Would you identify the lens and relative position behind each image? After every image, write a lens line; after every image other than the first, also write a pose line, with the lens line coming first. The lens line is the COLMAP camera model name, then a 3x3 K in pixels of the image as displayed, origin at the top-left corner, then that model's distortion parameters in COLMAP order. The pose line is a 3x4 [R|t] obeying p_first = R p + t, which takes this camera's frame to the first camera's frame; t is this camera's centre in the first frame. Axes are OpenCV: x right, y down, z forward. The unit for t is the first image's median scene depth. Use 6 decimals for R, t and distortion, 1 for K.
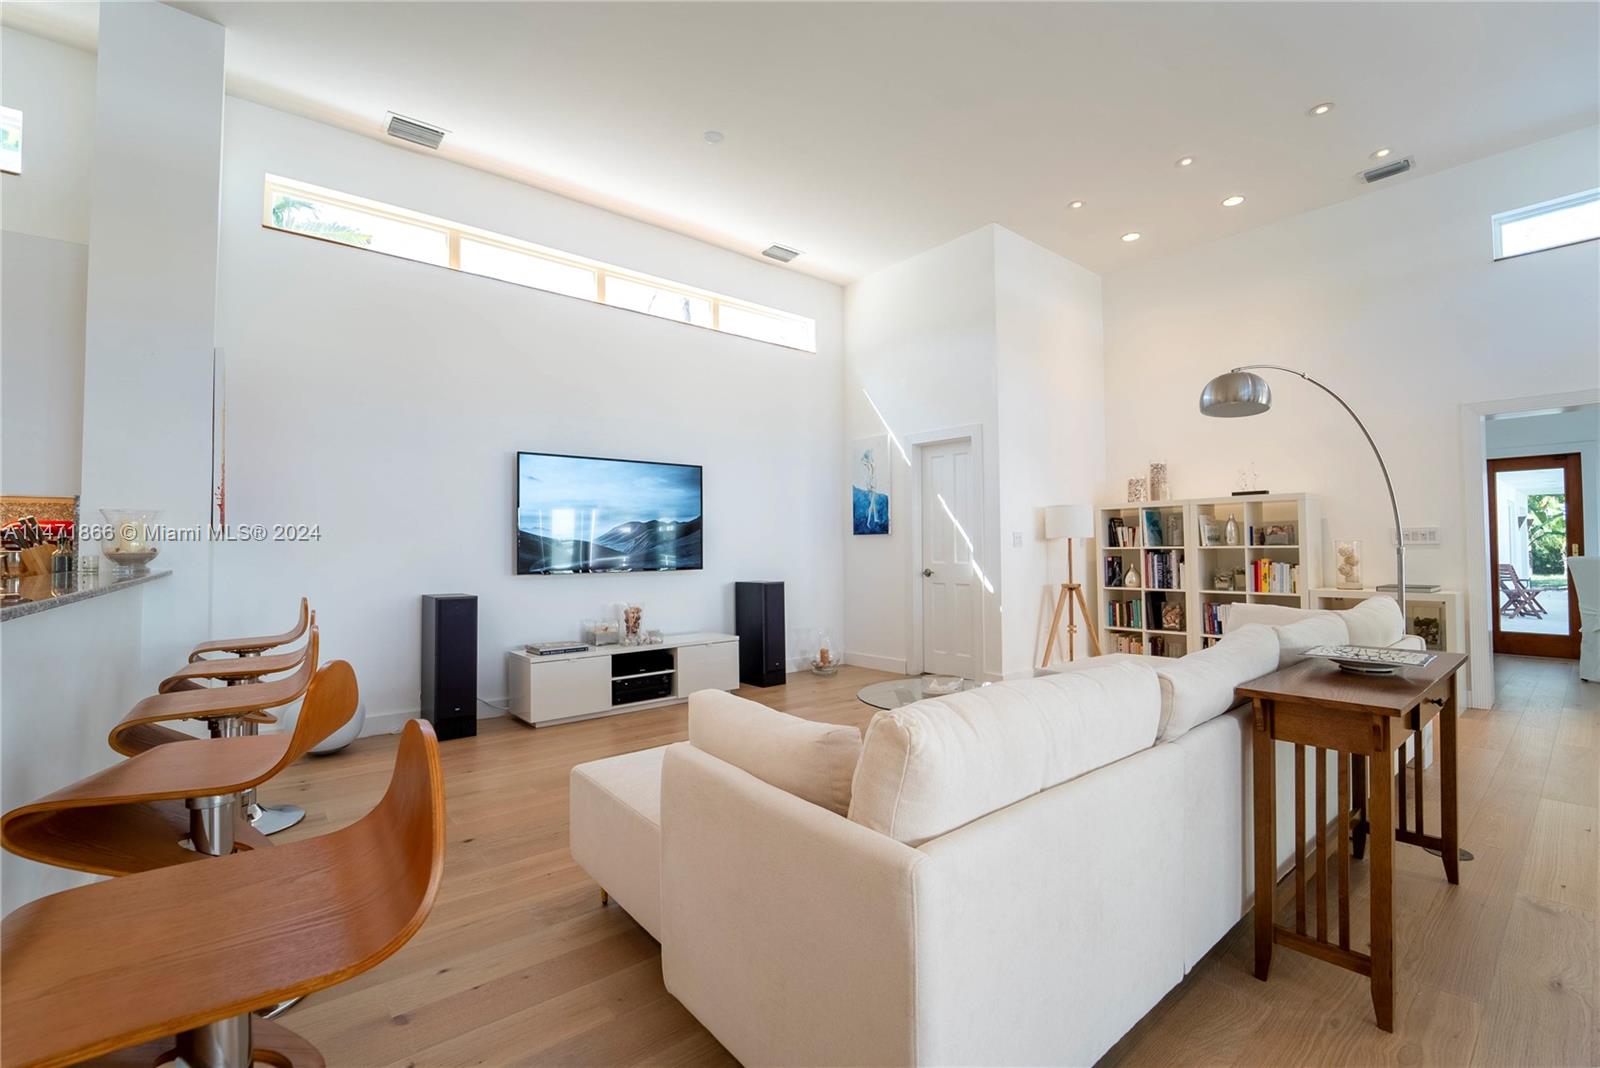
lens RADIAL K [[662.1, 0, 800.0], [0, 662.1, 534.0], [0, 0, 1]] dist [-0.018486, -0.000036]
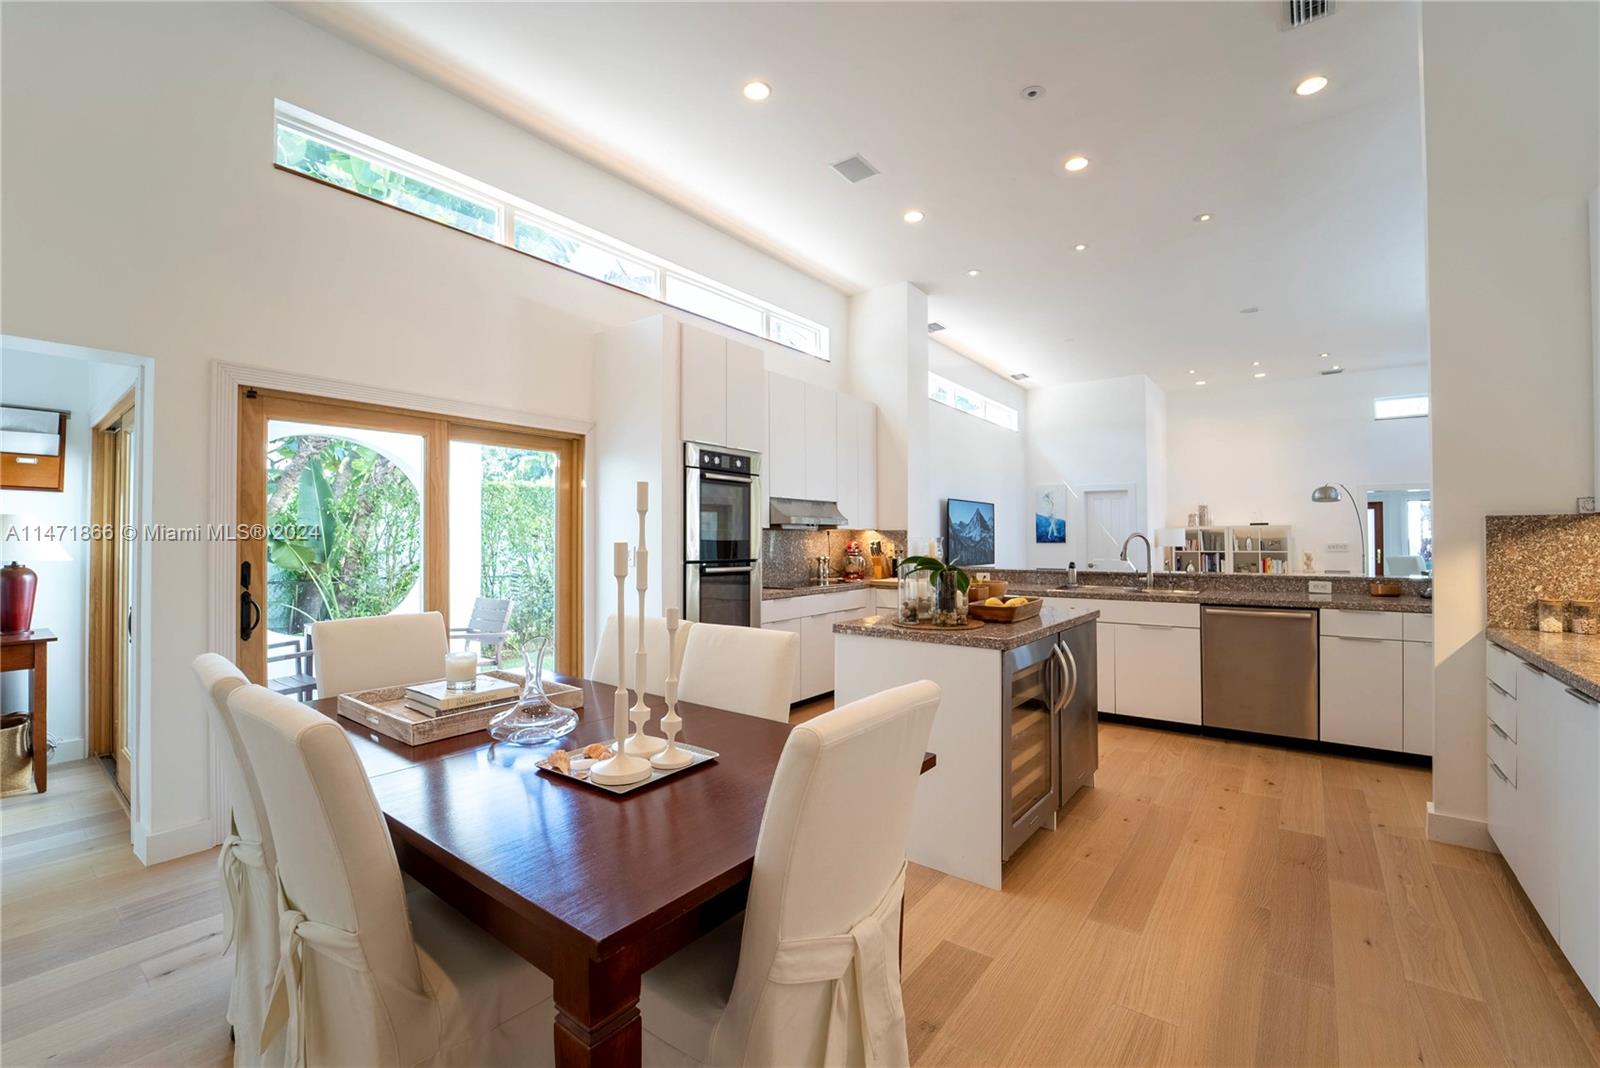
lens RADIAL K [[666.8, 0, 800.0], [0, 666.8, 534.0], [0, 0, 1]] dist [-0.002440, -0.000104]
pose [[0.970560, 0.008970, 0.240691, -1.023744], [-0.010136, 0.999942, 0.003610, -0.023805], [-0.240645, -0.005943, 0.970595, -0.541259]]
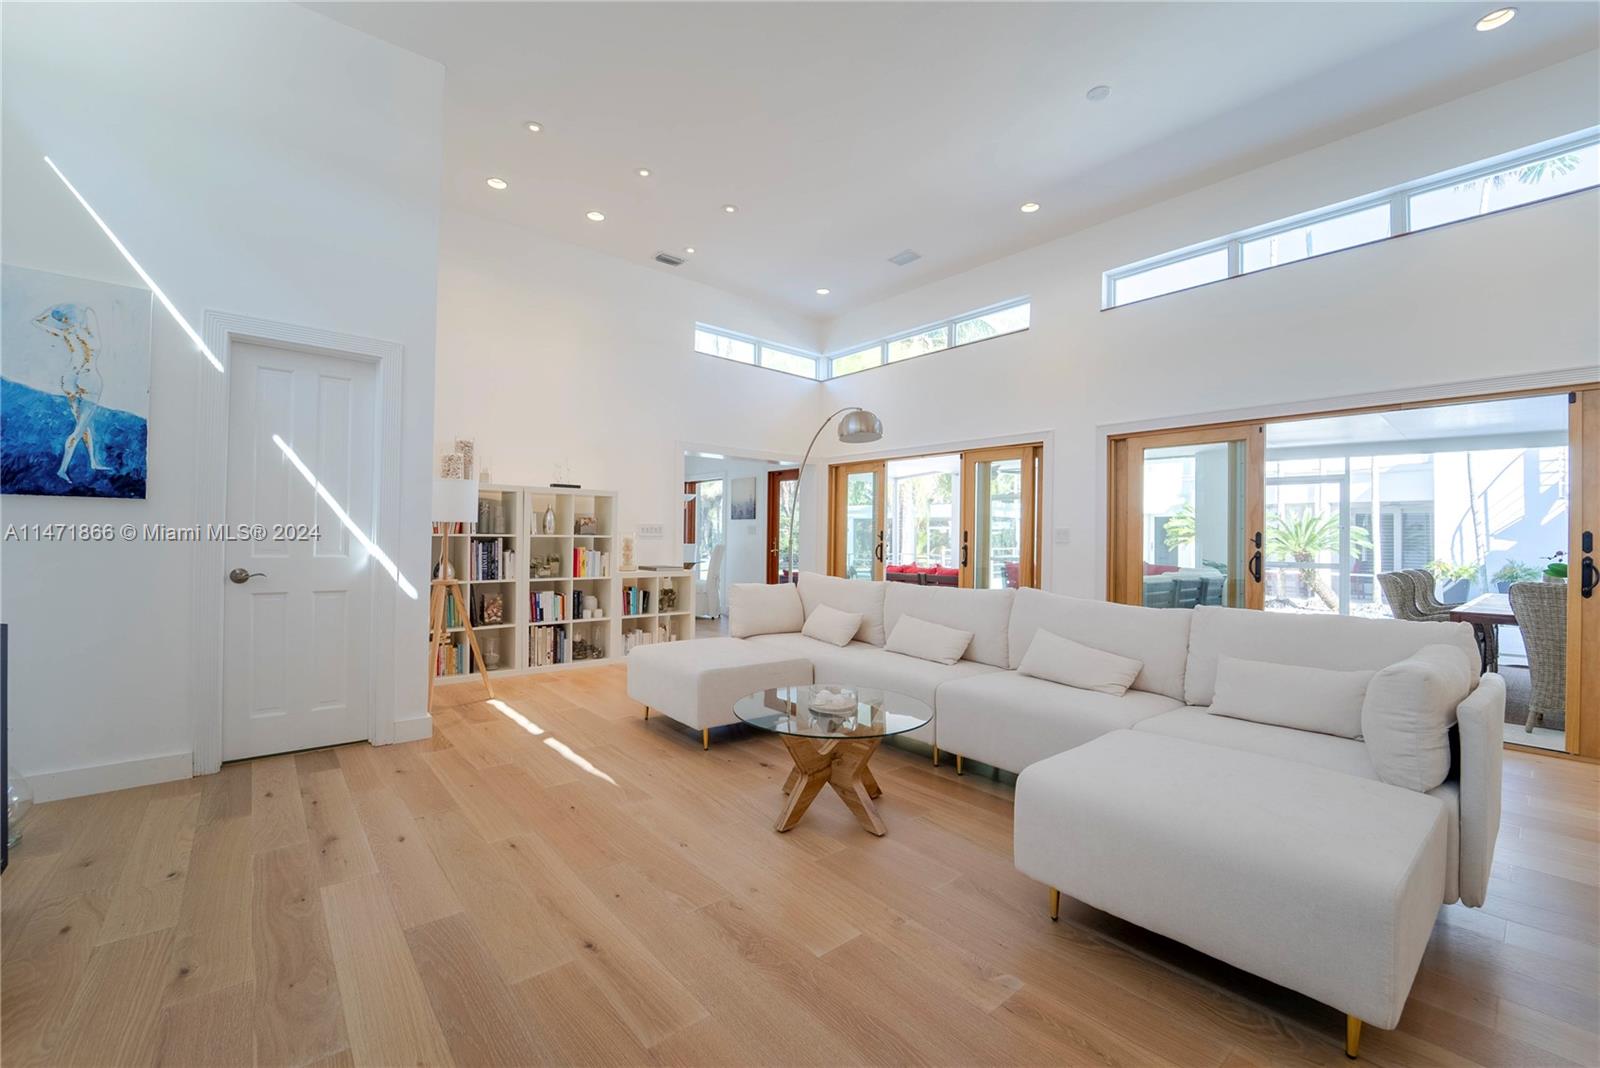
lens RADIAL K [[662.1, 0, 800.0], [0, 662.1, 534.0], [0, 0, 1]] dist [-0.018486, -0.000036]
pose [[-0.016674, 0.014343, 0.999758, -0.370429], [-0.031724, 0.999386, -0.014867, 0.018850], [-0.999358, -0.031965, -0.016209, 0.583581]]
